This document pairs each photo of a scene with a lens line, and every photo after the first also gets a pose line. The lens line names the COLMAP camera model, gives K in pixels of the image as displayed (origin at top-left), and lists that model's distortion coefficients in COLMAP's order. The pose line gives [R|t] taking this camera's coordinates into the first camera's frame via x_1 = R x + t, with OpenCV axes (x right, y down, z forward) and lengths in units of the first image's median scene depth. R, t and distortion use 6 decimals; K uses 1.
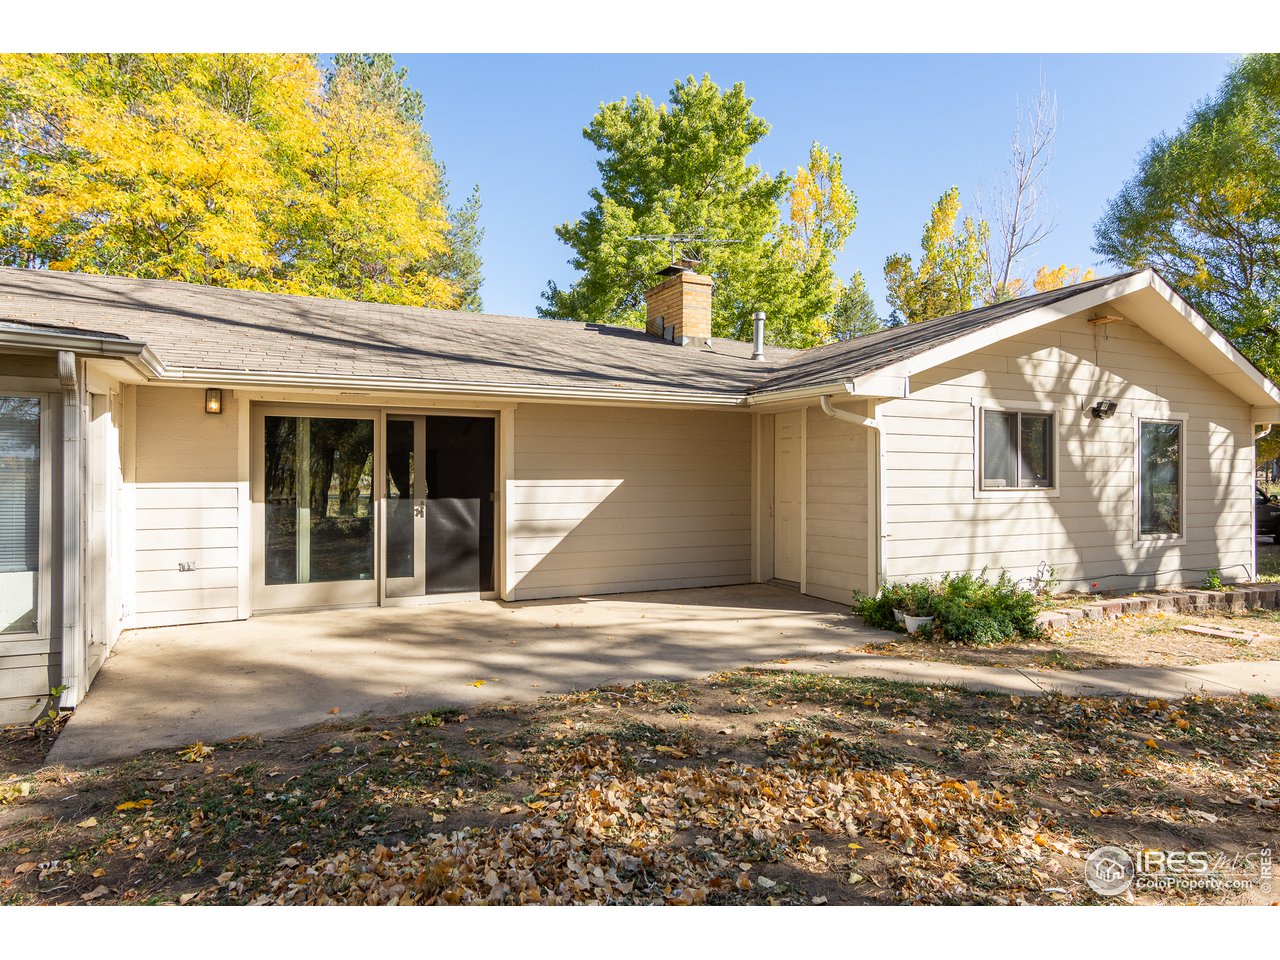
lens RADIAL K [[835.8, 0, 653.5], [0, 835.8, 479.6], [0, 0, 1]] dist [-0.010035, 0.029447]
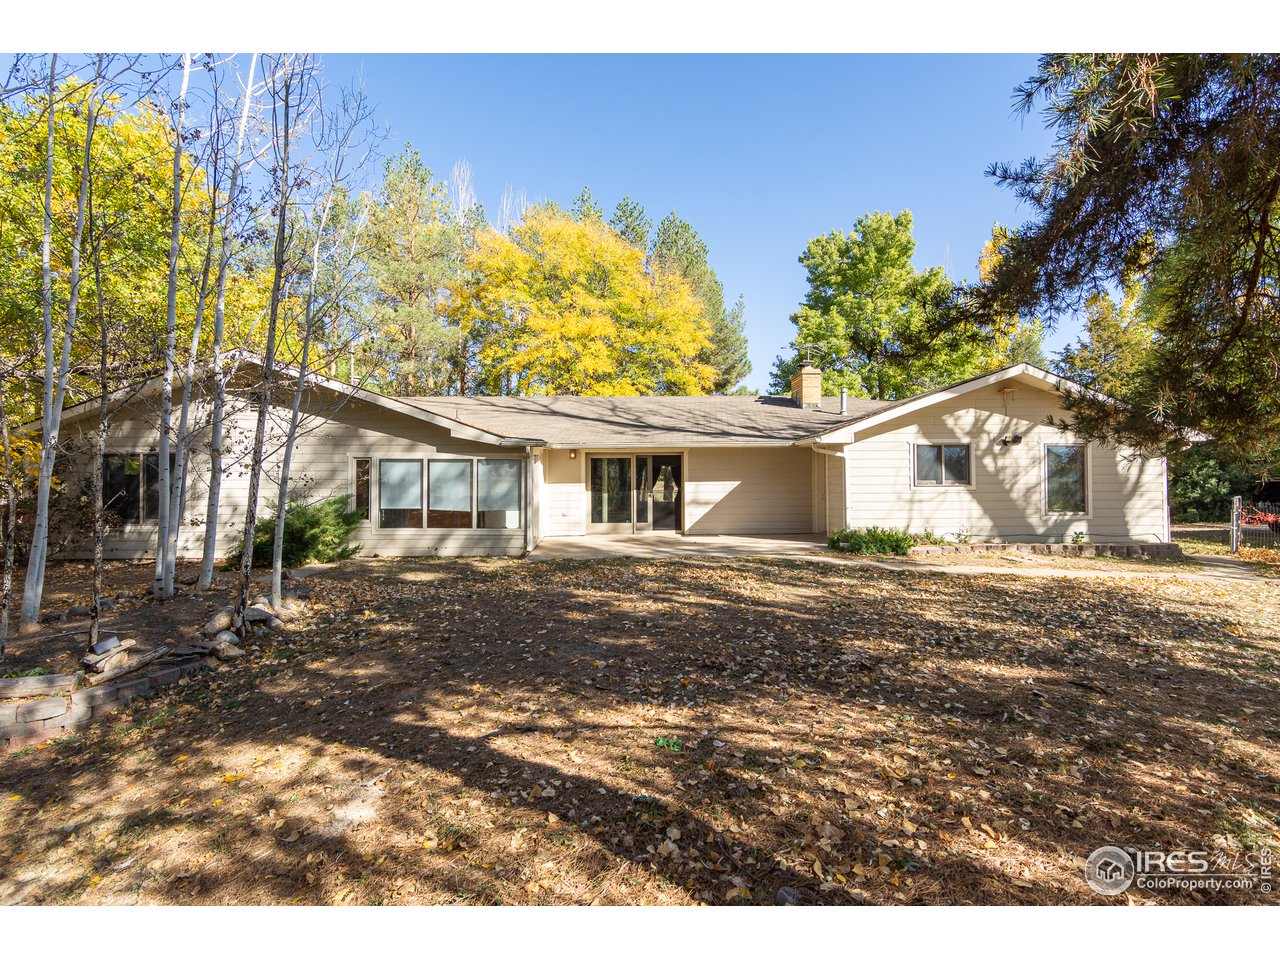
lens RADIAL K [[724.0, 0, 640.0], [0, 724.0, 480.0], [0, 0, 1]] dist [0.001182, 0.000655]
pose [[0.895480, -0.005861, -0.445063, 0.552372], [0.007065, 0.999975, 0.001045, -0.007075], [0.445045, -0.004080, 0.895499, -0.777043]]
